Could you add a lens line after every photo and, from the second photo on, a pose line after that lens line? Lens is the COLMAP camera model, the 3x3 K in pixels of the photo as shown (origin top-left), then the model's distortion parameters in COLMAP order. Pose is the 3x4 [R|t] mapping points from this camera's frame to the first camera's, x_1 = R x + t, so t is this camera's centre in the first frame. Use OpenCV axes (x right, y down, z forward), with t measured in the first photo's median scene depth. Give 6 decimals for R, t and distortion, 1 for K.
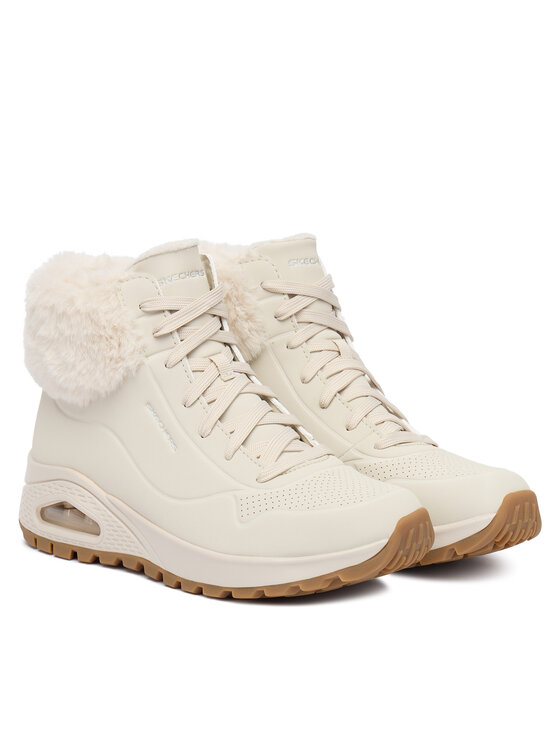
lens RADIAL K [[1771.5, 0, 280.0], [0, 1771.5, 373.0], [0, 0, 1]] dist [0.068976, 0.119916]
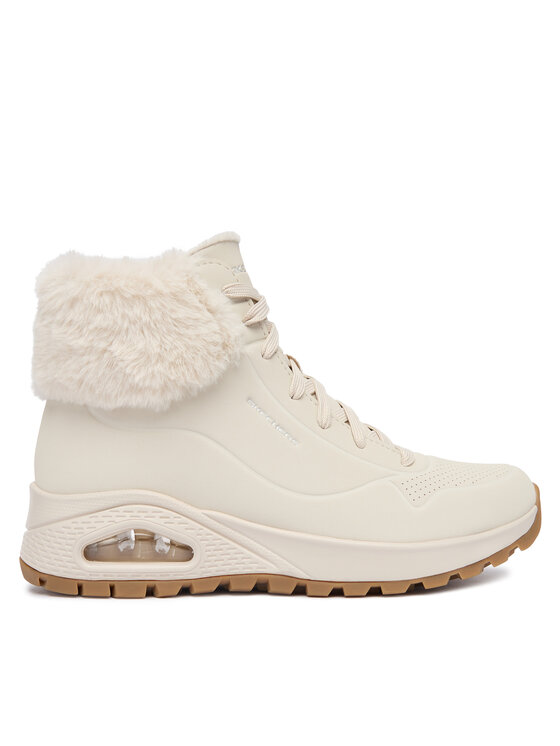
lens RADIAL K [[506.6, 0, 280.0], [0, 506.6, 373.0], [0, 0, 1]] dist [-0.000208, 0.000310]
pose [[0.771889, -0.036719, 0.634696, -0.220647], [0.111939, 0.990584, -0.078826, 0.027426], [-0.625825, 0.131892, 0.768731, 0.782496]]
